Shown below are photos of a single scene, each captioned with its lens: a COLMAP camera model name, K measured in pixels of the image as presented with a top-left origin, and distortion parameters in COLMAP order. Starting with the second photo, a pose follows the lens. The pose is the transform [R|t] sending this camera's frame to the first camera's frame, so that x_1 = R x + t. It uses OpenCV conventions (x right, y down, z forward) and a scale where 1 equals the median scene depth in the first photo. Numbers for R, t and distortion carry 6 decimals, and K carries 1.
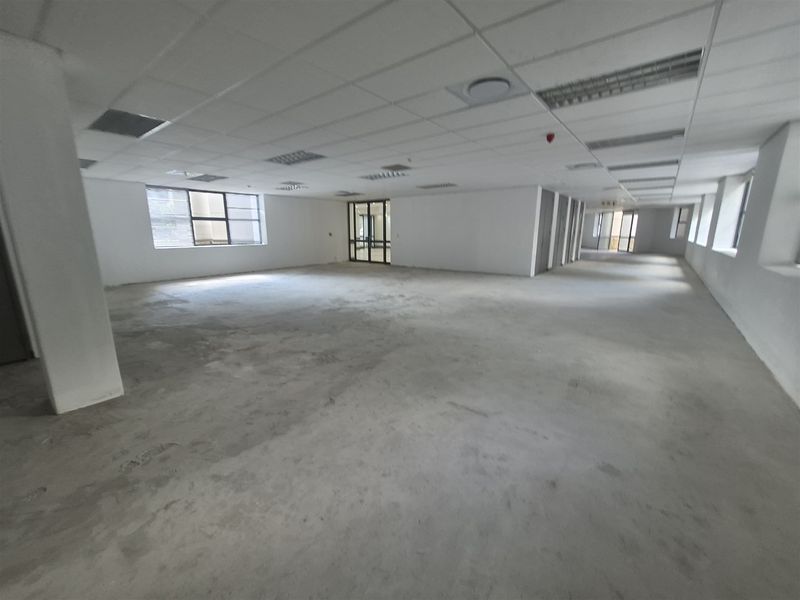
lens RADIAL K [[323.3, 0, 400.0], [0, 323.3, 300.0], [0, 0, 1]] dist [0.002500, 0.000103]
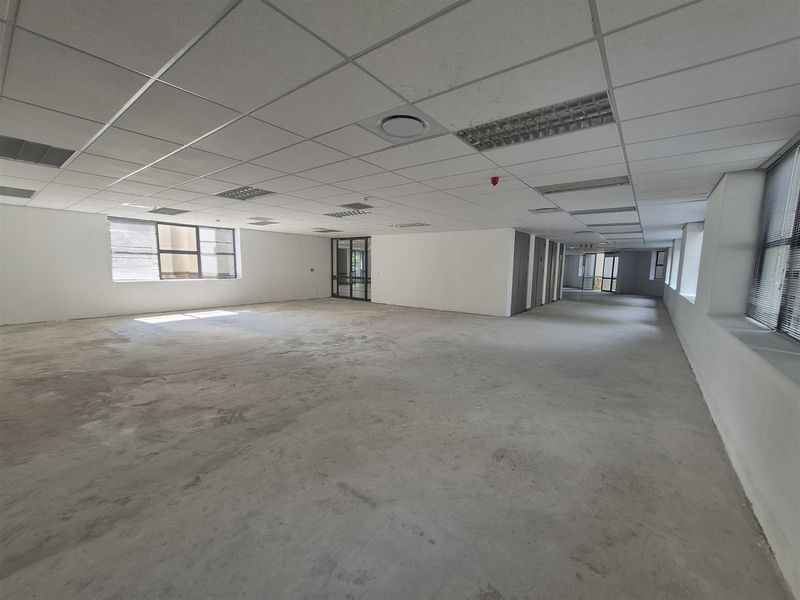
lens RADIAL K [[320.8, 0, 411.6], [0, 320.8, 303.6], [0, 0, 1]] dist [0.000288, 0.000218]
pose [[0.999209, 0.016370, 0.036244, 0.097902], [-0.012877, 0.995432, -0.094603, -0.020992], [-0.037627, 0.094062, 0.994855, 0.045601]]
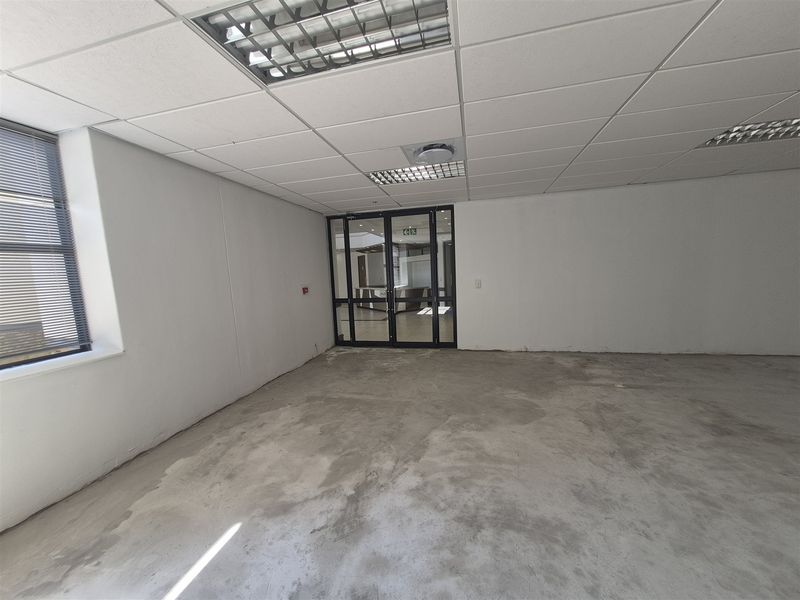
lens RADIAL K [[320.8, 0, 411.6], [0, 320.8, 303.6], [0, 0, 1]] dist [0.000288, 0.000218]
pose [[0.901168, -0.080303, 0.425966, -0.472990], [0.132065, 0.986835, -0.093356, -0.234474], [-0.412862, 0.140385, 0.899910, 1.051613]]
